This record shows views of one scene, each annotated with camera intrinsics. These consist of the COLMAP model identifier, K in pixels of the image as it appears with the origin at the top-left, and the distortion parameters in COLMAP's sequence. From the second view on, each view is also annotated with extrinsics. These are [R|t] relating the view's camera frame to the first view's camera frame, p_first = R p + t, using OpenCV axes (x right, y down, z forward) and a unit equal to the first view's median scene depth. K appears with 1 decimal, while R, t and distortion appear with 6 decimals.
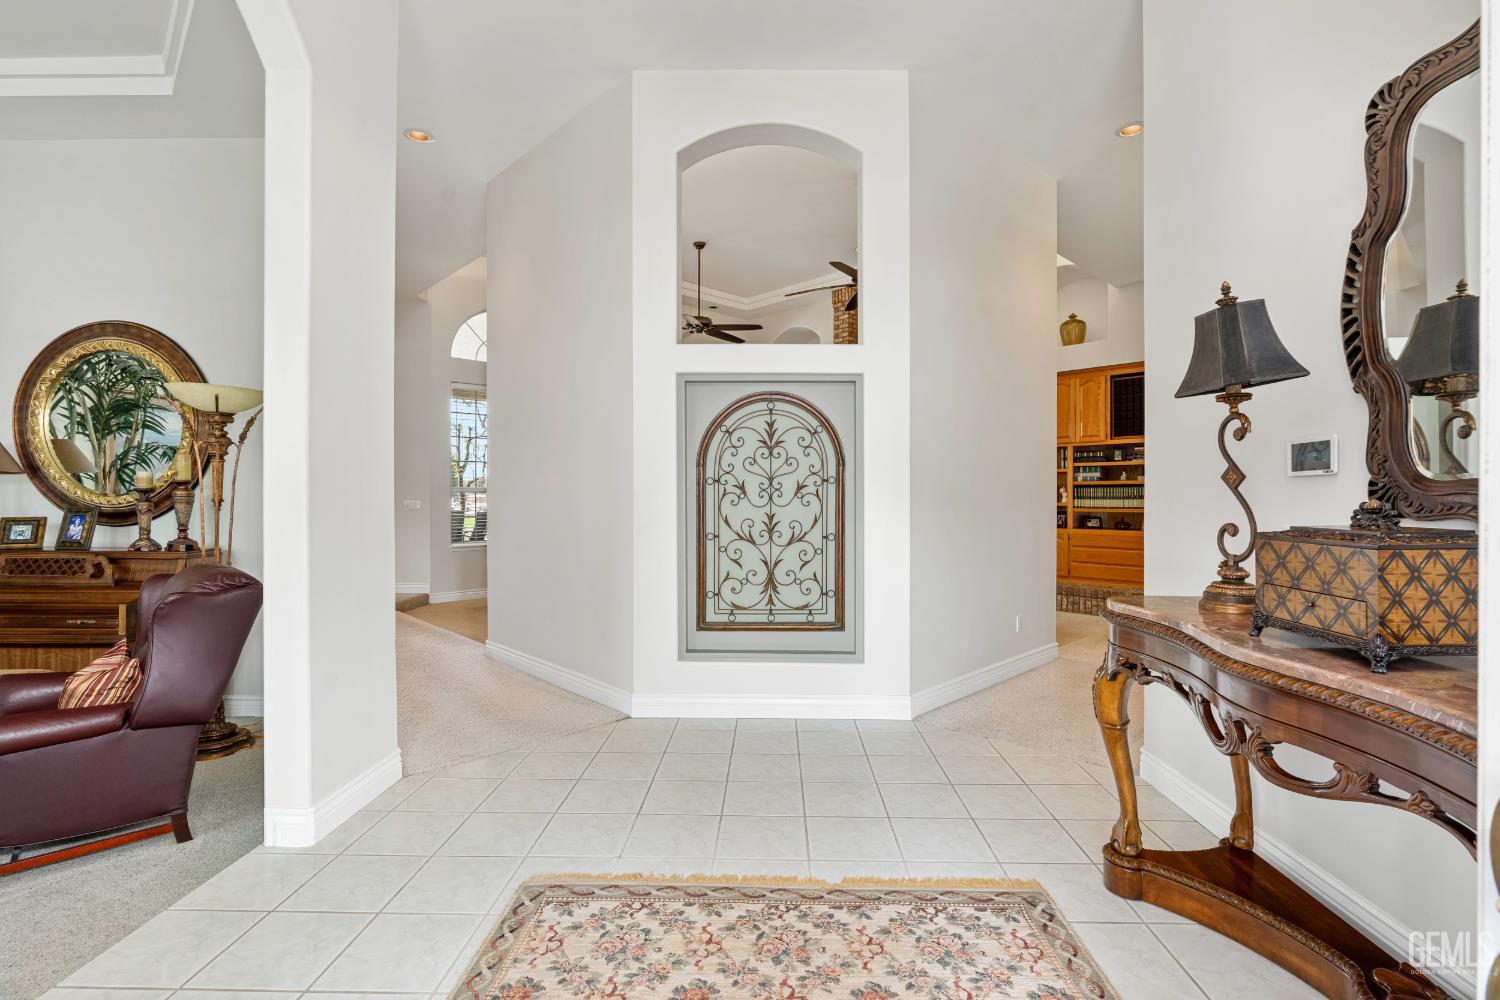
lens RADIAL K [[691.3, 0, 759.6], [0, 691.3, 494.0], [0, 0, 1]] dist [-0.000033, 0.000639]
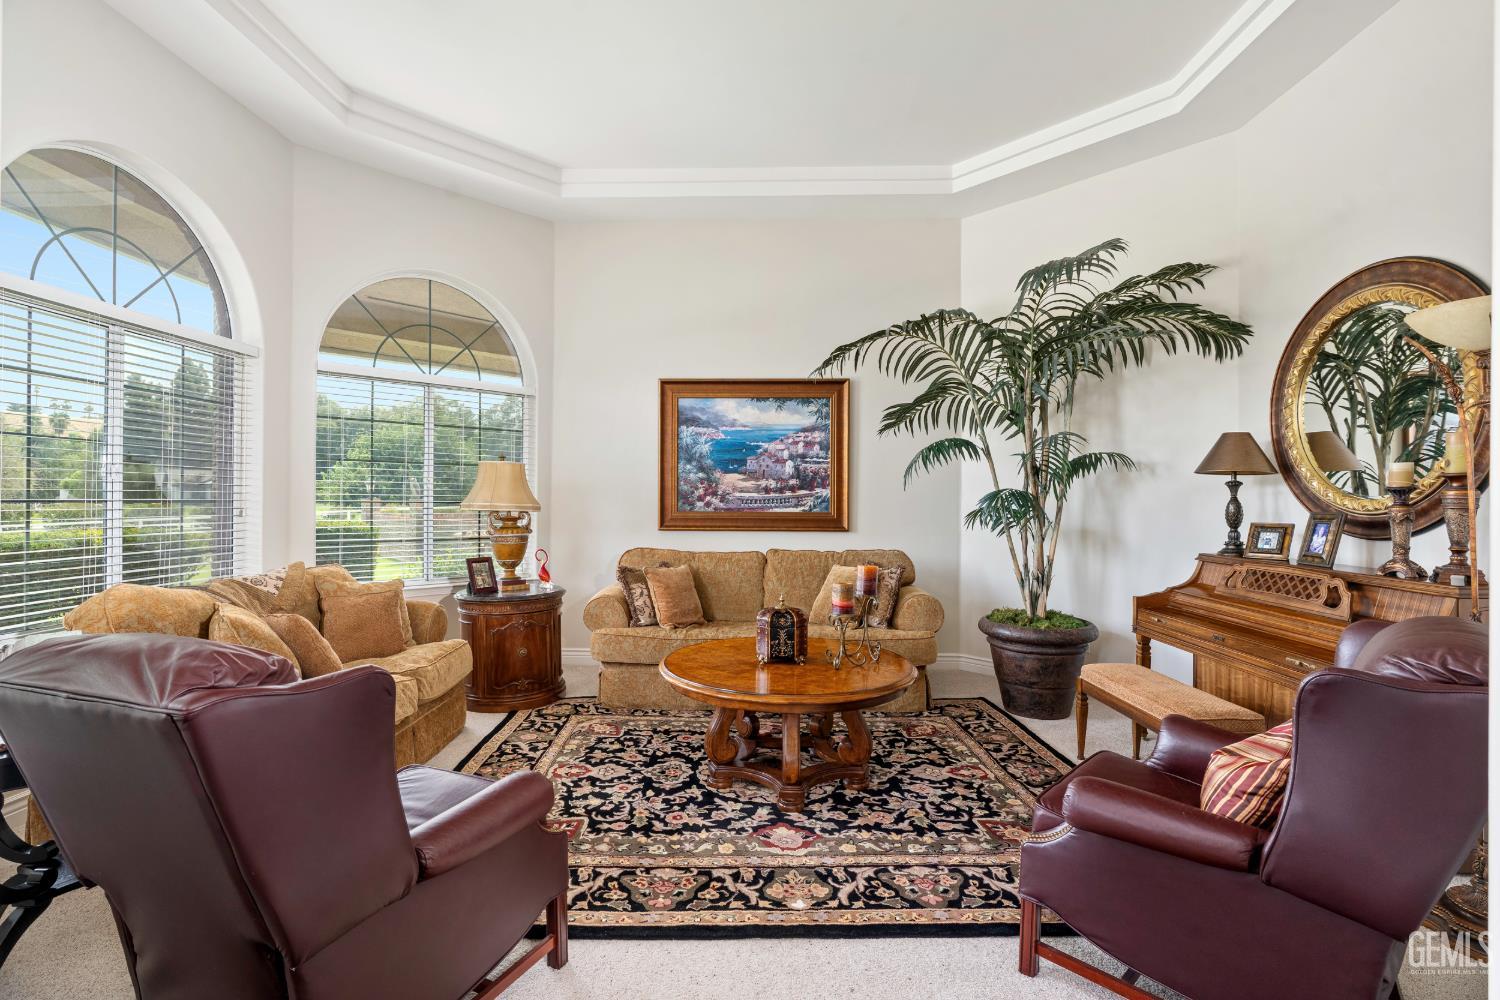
lens RADIAL K [[691.3, 0, 761.3], [0, 691.3, 500.5], [0, 0, 1]] dist [-0.000033, 0.000639]
pose [[0.009300, 0.000321, -0.999957, -0.201132], [-0.010053, 0.999949, 0.000227, 0.011057], [0.999906, 0.010051, 0.009303, 0.351799]]
